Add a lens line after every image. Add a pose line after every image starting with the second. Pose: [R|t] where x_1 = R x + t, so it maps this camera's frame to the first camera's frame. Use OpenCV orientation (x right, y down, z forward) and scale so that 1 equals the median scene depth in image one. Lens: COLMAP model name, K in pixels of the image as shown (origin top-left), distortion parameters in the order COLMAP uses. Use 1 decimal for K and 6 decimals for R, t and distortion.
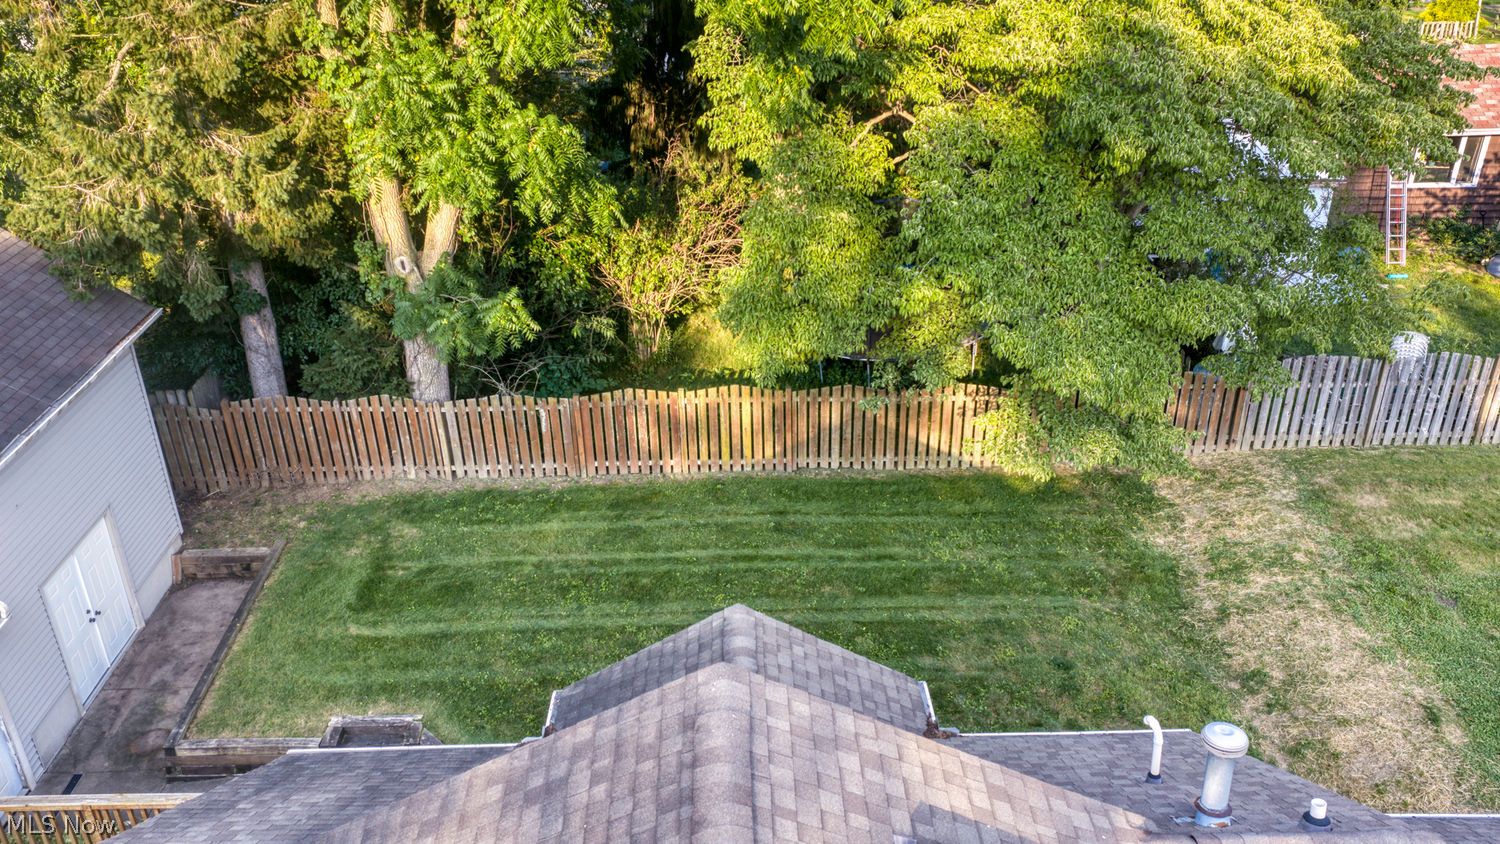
lens RADIAL K [[1214.2, 0, 750.0], [0, 1214.2, 422.0], [0, 0, 1]] dist [-0.026700, 0.001054]
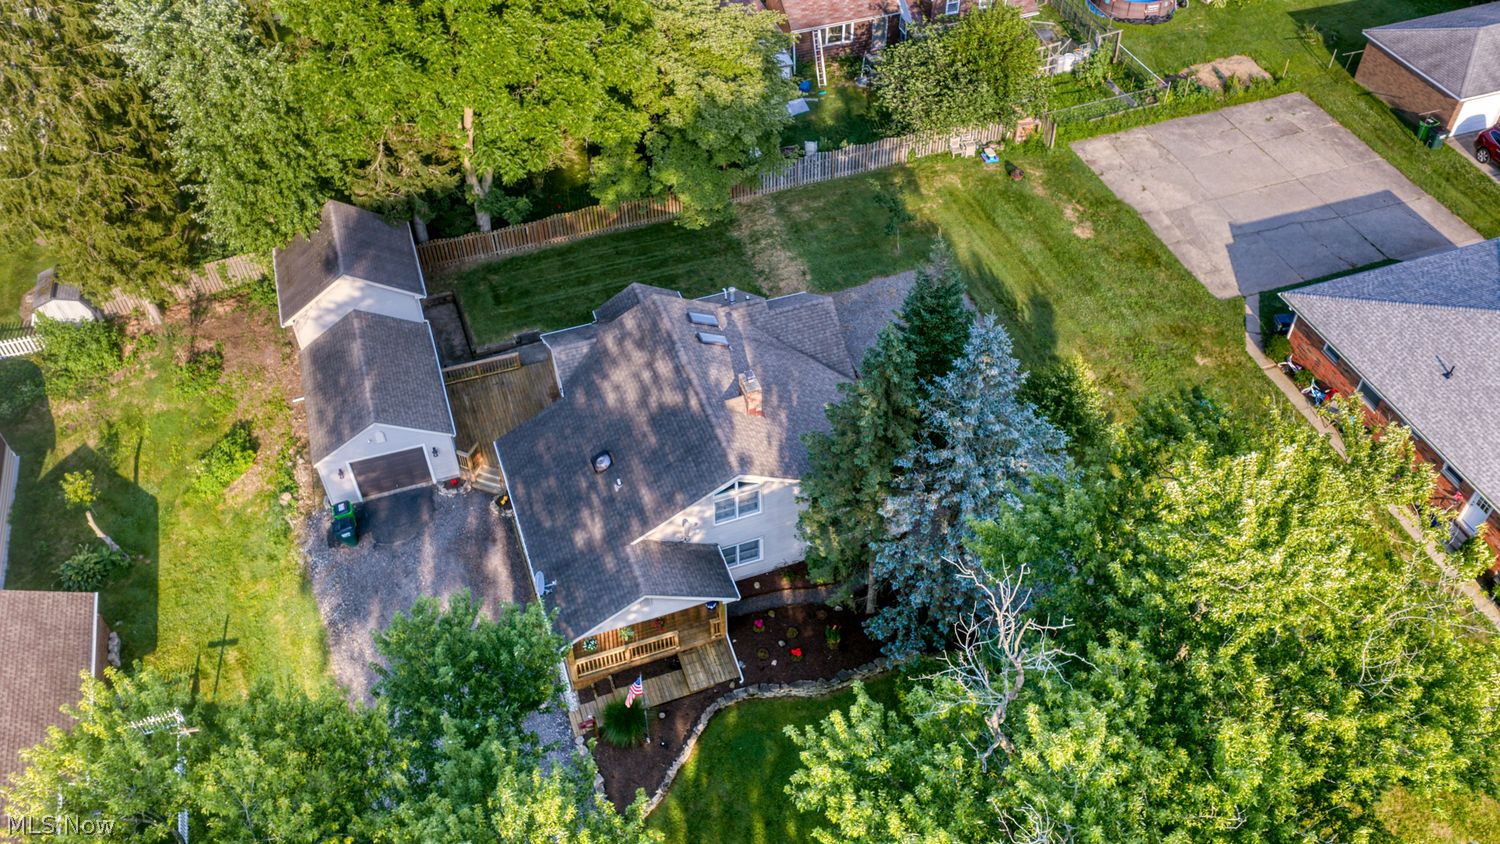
lens RADIAL K [[1214.2, 0, 750.0], [0, 1214.2, 422.0], [0, 0, 1]] dist [-0.026700, 0.001054]
pose [[0.947370, -0.230188, 0.222493, -0.457046], [0.146887, 0.930056, 0.336780, -0.513256], [-0.284454, -0.286374, 0.914919, -2.094488]]
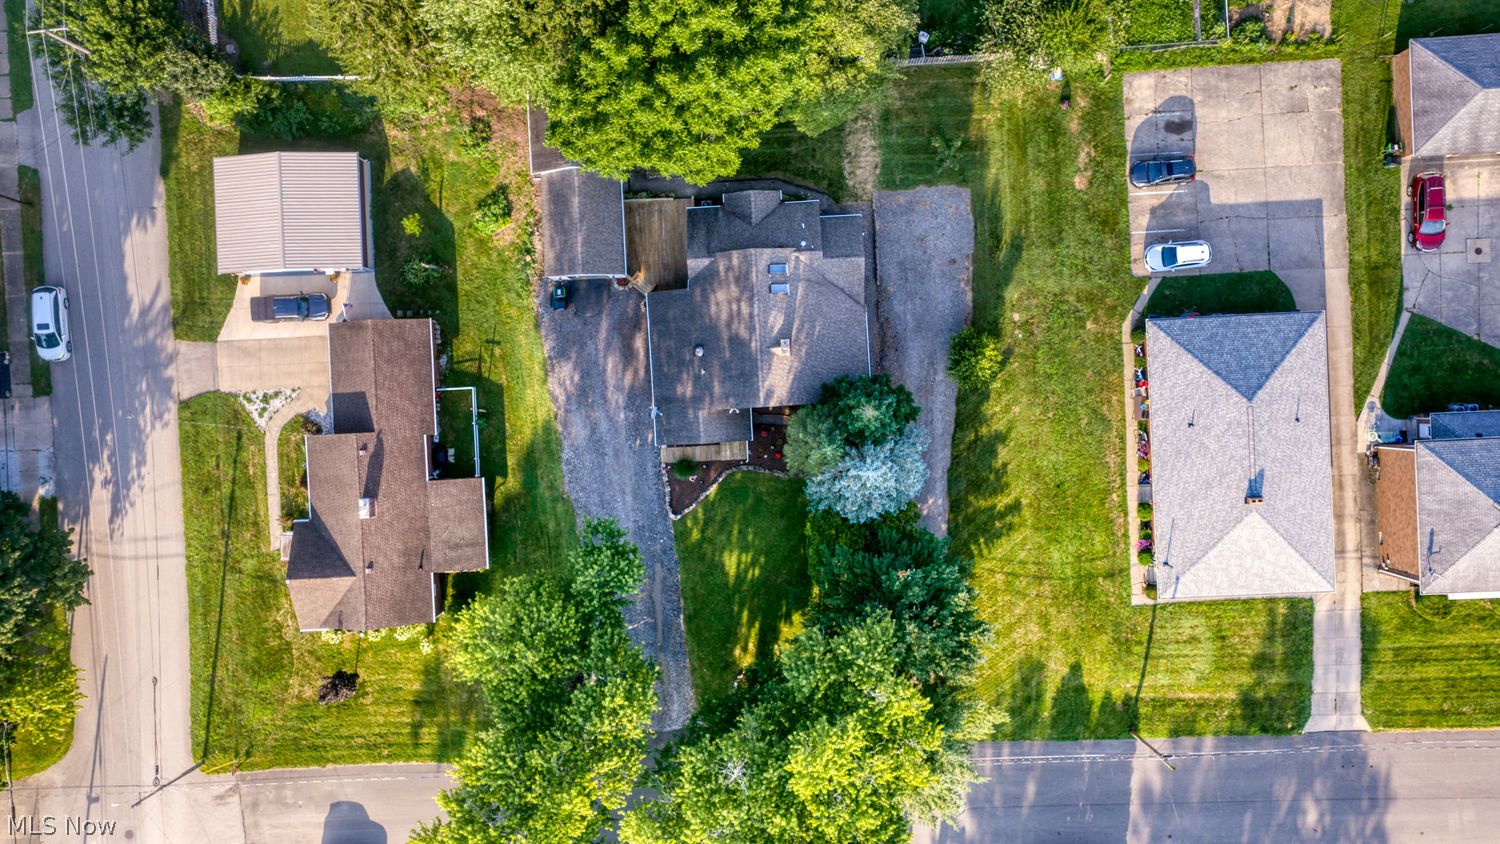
lens RADIAL K [[1247.3, 0, 750.0], [0, 1247.3, 422.0], [0, 0, 1]] dist [-0.084047, -0.002755]
pose [[0.998853, -0.042877, -0.021336, 0.035400], [0.037093, 0.410818, 0.910963, -3.571888], [-0.030294, -0.910709, 0.411937, -1.929106]]
